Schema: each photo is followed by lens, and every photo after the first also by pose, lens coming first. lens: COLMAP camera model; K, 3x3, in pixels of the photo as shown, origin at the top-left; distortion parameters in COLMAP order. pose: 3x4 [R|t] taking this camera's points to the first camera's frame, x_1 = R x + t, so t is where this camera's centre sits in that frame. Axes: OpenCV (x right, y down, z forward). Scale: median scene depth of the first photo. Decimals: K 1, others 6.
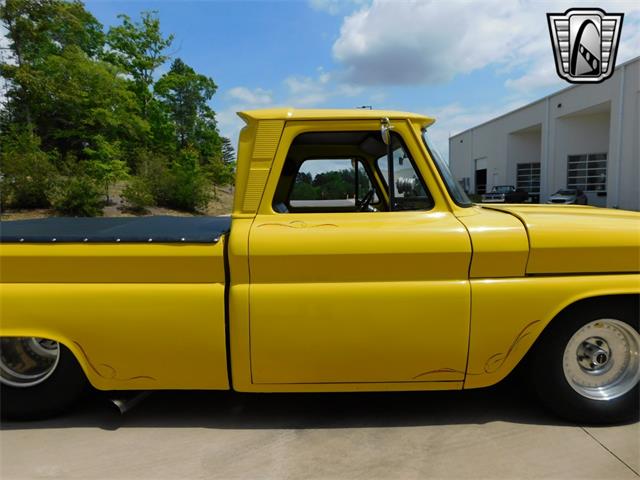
lens RADIAL K [[422.1, 0, 317.7], [0, 422.1, 235.2], [0, 0, 1]] dist [-0.062033, 0.044477]
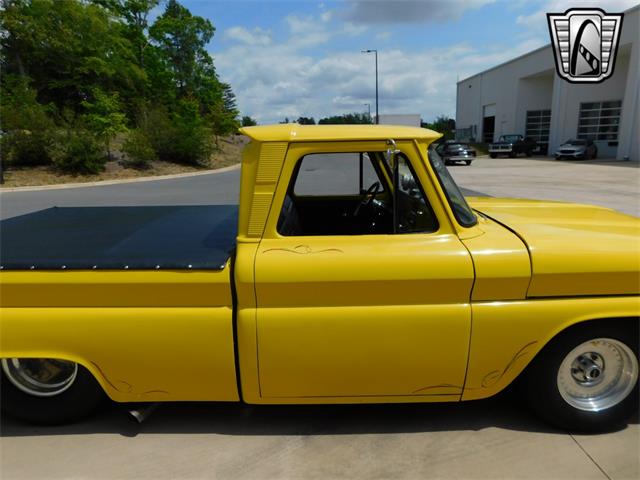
lens RADIAL K [[422.1, 0, 316.4], [0, 422.1, 236.8], [0, 0, 1]] dist [-0.062033, 0.044477]
pose [[0.999921, -0.003990, -0.011879, -0.000169], [0.005483, 0.991711, 0.128373, -0.017280], [0.011268, -0.128428, 0.991655, 0.000348]]
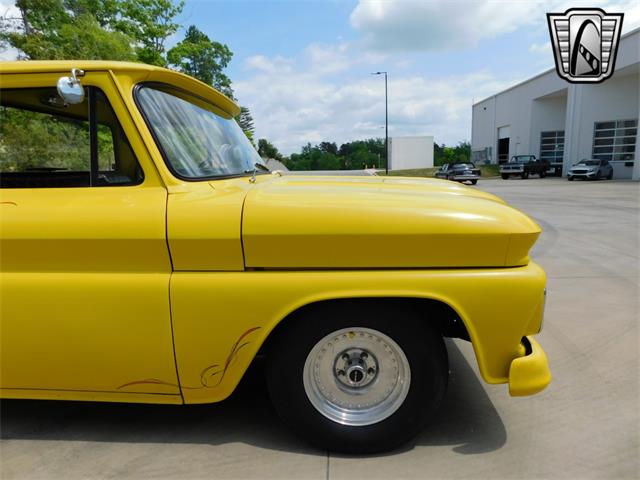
lens RADIAL K [[422.1, 0, 313.8], [0, 422.1, 235.4], [0, 0, 1]] dist [-0.062033, 0.044477]
pose [[0.997678, 0.009677, -0.067415, 0.063091], [-0.004918, 0.997506, 0.070414, -0.002093], [0.067928, -0.069919, 0.995237, 0.021328]]
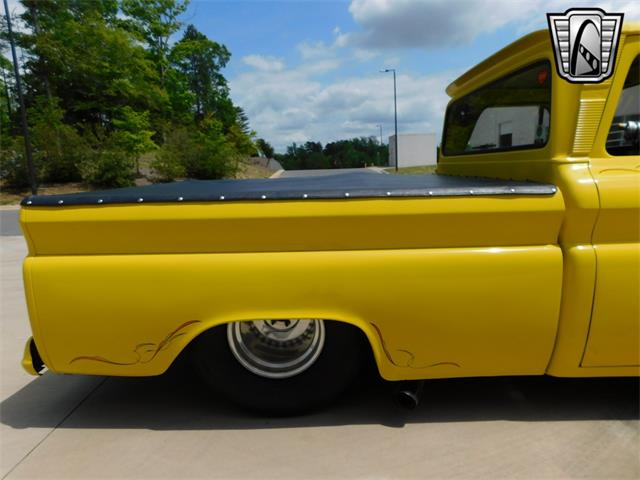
lens RADIAL K [[422.1, 0, 321.0], [0, 422.1, 235.2], [0, 0, 1]] dist [-0.062033, 0.044477]
pose [[0.999615, -0.018381, -0.020766, -0.060220], [0.019809, 0.997293, 0.070813, 0.002927], [0.019408, -0.071197, 0.997273, 0.019371]]
